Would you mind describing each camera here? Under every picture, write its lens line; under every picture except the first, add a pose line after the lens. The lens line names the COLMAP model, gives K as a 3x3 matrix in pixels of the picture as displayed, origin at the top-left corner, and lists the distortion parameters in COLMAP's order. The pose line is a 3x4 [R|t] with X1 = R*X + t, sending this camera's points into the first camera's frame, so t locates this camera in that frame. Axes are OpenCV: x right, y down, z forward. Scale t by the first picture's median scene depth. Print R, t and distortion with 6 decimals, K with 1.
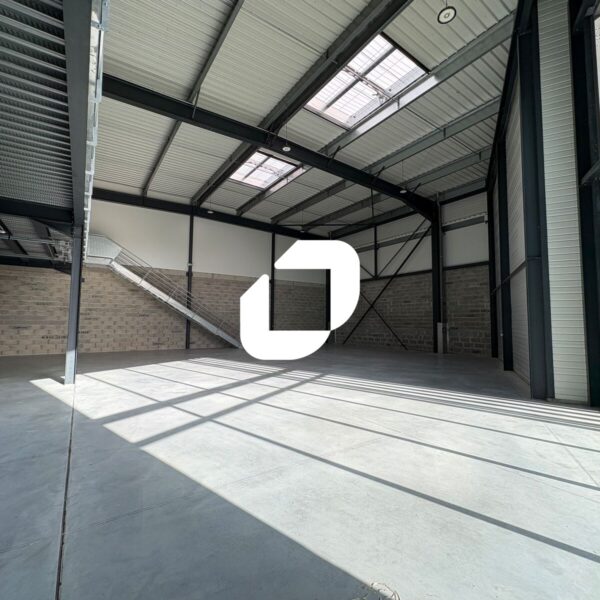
lens RADIAL K [[318.7, 0, 300.0], [0, 318.7, 300.0], [0, 0, 1]] dist [-0.000620, 0.000502]
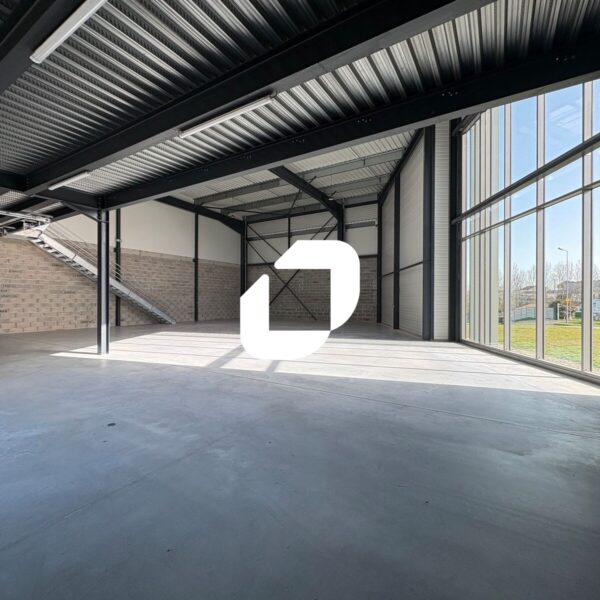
lens RADIAL K [[318.7, 0, 300.0], [0, 318.7, 300.0], [0, 0, 1]] dist [-0.000620, 0.000502]
pose [[0.916596, -0.006255, 0.399767, -0.252721], [-0.023014, 0.997394, 0.068374, -0.009641], [-0.399153, -0.071871, 0.914063, -0.141054]]
